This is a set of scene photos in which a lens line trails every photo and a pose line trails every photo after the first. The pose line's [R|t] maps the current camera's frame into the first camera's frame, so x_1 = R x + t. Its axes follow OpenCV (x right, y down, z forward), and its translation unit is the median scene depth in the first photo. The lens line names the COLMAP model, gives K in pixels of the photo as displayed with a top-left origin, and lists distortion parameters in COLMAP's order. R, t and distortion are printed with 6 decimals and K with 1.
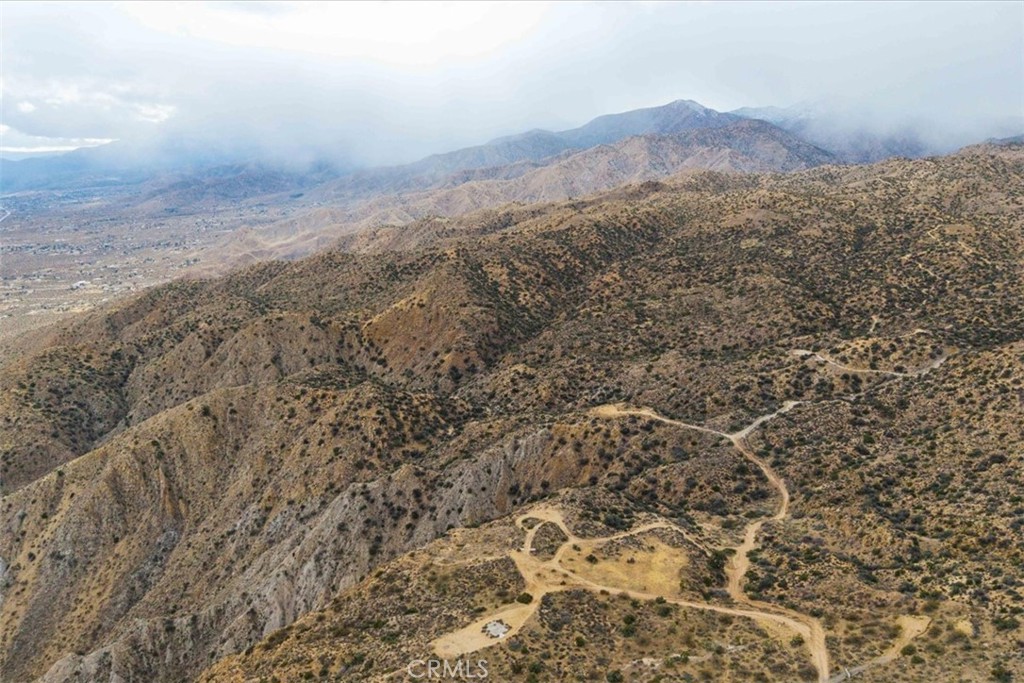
lens RADIAL K [[805.0, 0, 515.0], [0, 805.0, 342.6], [0, 0, 1]] dist [0.100651, -0.197712]
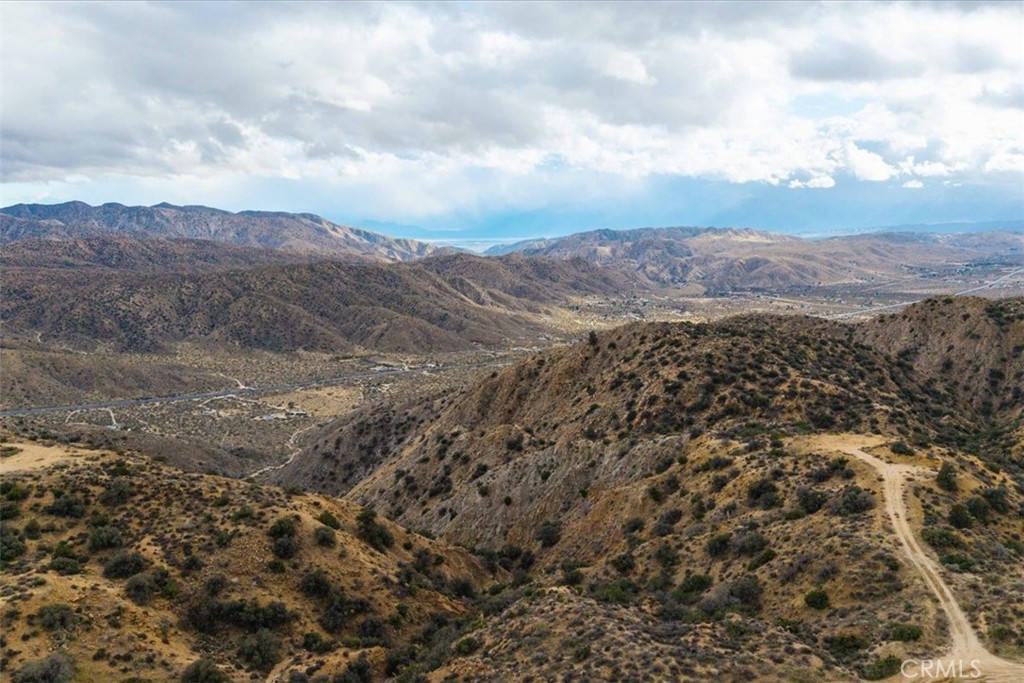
lens RADIAL K [[807.5, 0, 514.0], [0, 807.5, 339.2], [0, 0, 1]] dist [0.069502, -0.111872]
pose [[0.366682, 0.155547, -0.917251, 0.336560], [-0.219448, 0.972565, 0.077200, 0.046912], [0.904094, 0.172981, 0.390757, 0.712983]]
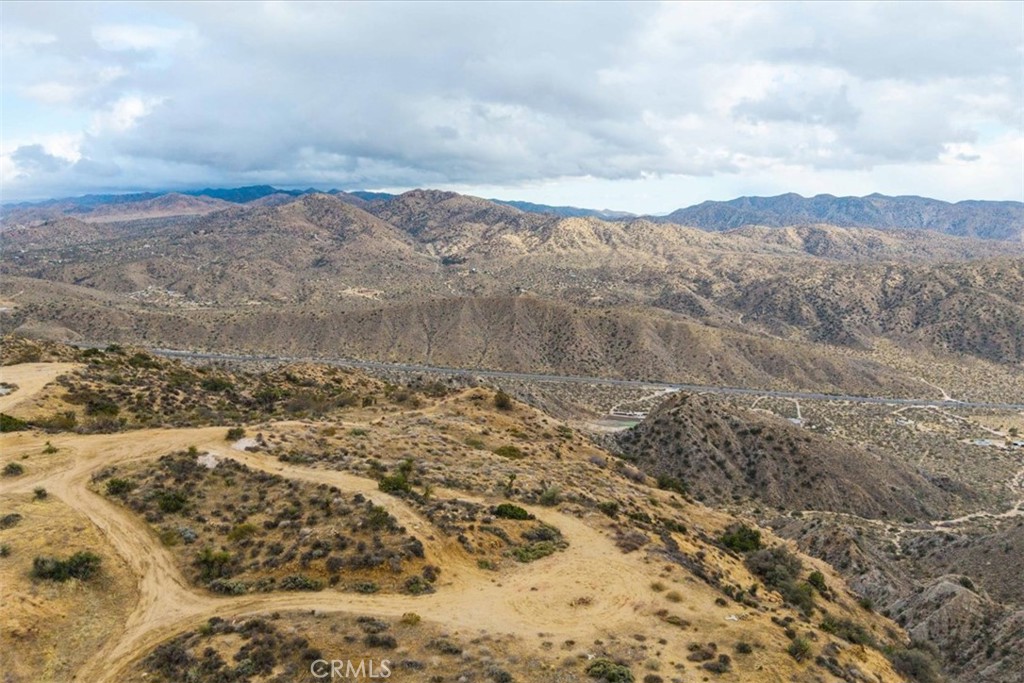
lens RADIAL K [[822.9, 0, 512.0], [0, 822.9, 341.5], [0, 0, 1]] dist [0.054151, -0.088974]
pose [[-0.418683, 0.160001, -0.893926, 0.115044], [-0.195726, 0.945324, 0.260871, 0.089970], [0.886789, 0.284187, -0.364475, 0.702661]]
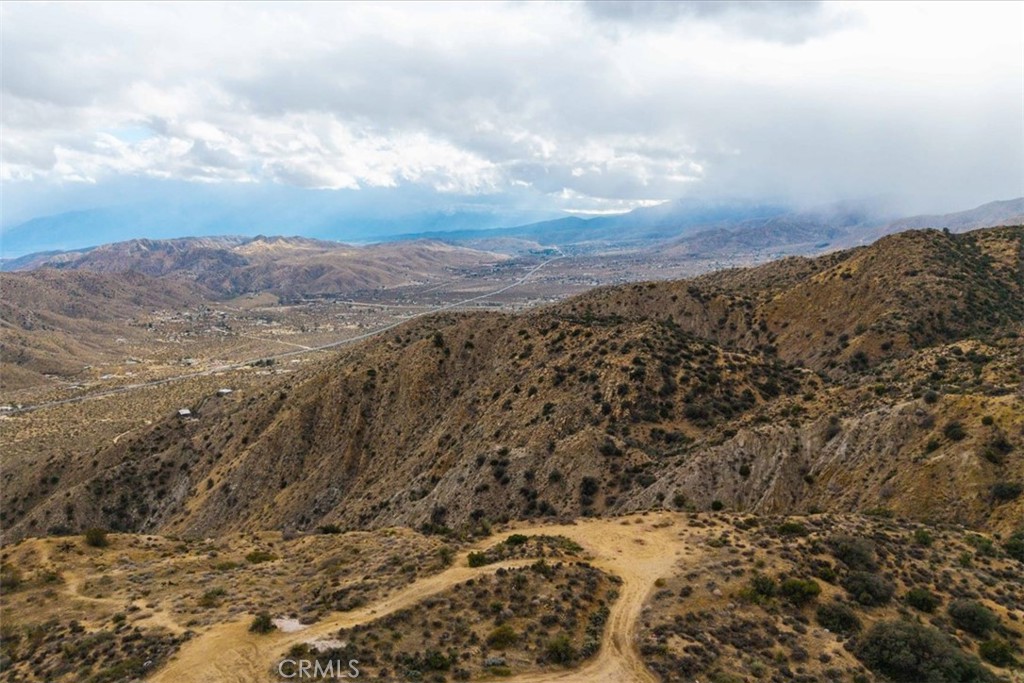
lens RADIAL K [[807.5, 0, 514.0], [0, 807.5, 339.2], [0, 0, 1]] dist [0.069502, -0.111872]
pose [[0.803542, 0.093098, -0.587922, 0.103388], [-0.140260, 0.989495, -0.035013, 0.111357], [0.578487, 0.110596, 0.808159, 0.523487]]
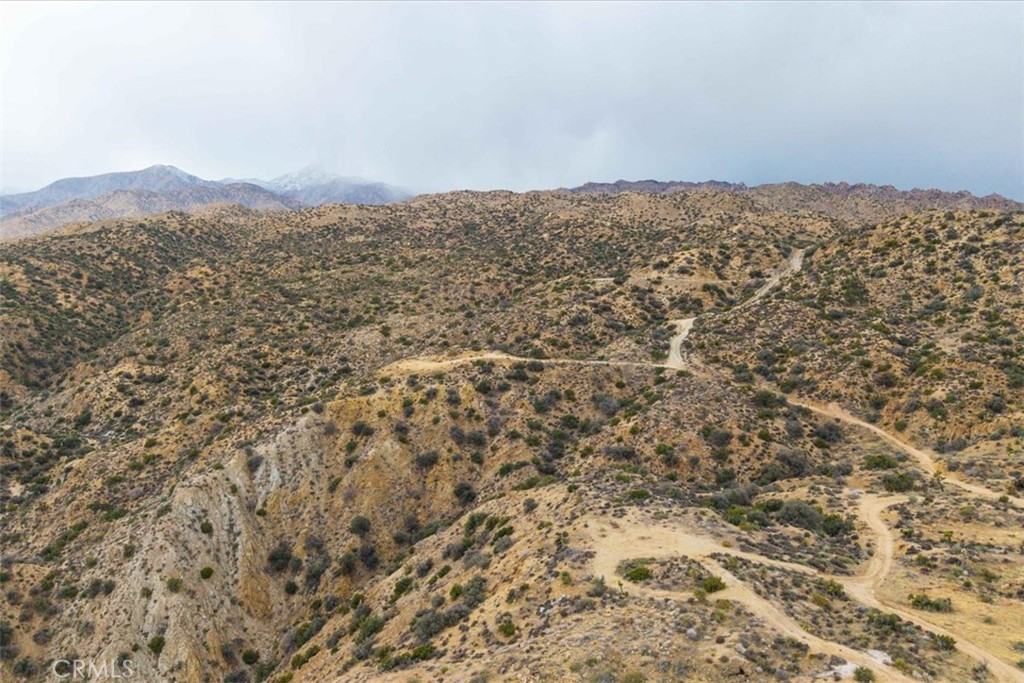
lens RADIAL K [[807.5, 0, 514.0], [0, 807.5, 339.2], [0, 0, 1]] dist [0.069502, -0.111872]
pose [[0.819297, -0.076580, 0.568232, -0.115737], [0.133772, 0.989221, -0.059560, 0.101202], [-0.557546, 0.124811, 0.820710, 0.522720]]
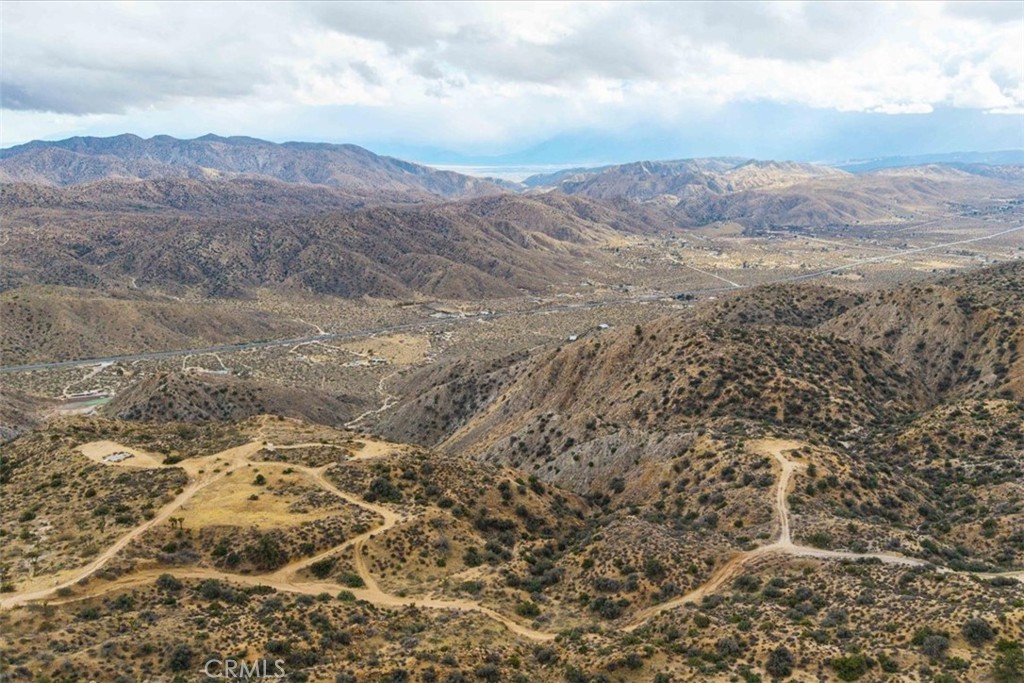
lens RADIAL K [[805.0, 0, 515.0], [0, 805.0, 342.6], [0, 0, 1]] dist [0.100651, -0.197712]
pose [[0.325301, 0.245170, -0.913275, 0.568514], [-0.222386, 0.958551, 0.178112, -0.054205], [0.919089, 0.145159, 0.366340, 0.548709]]
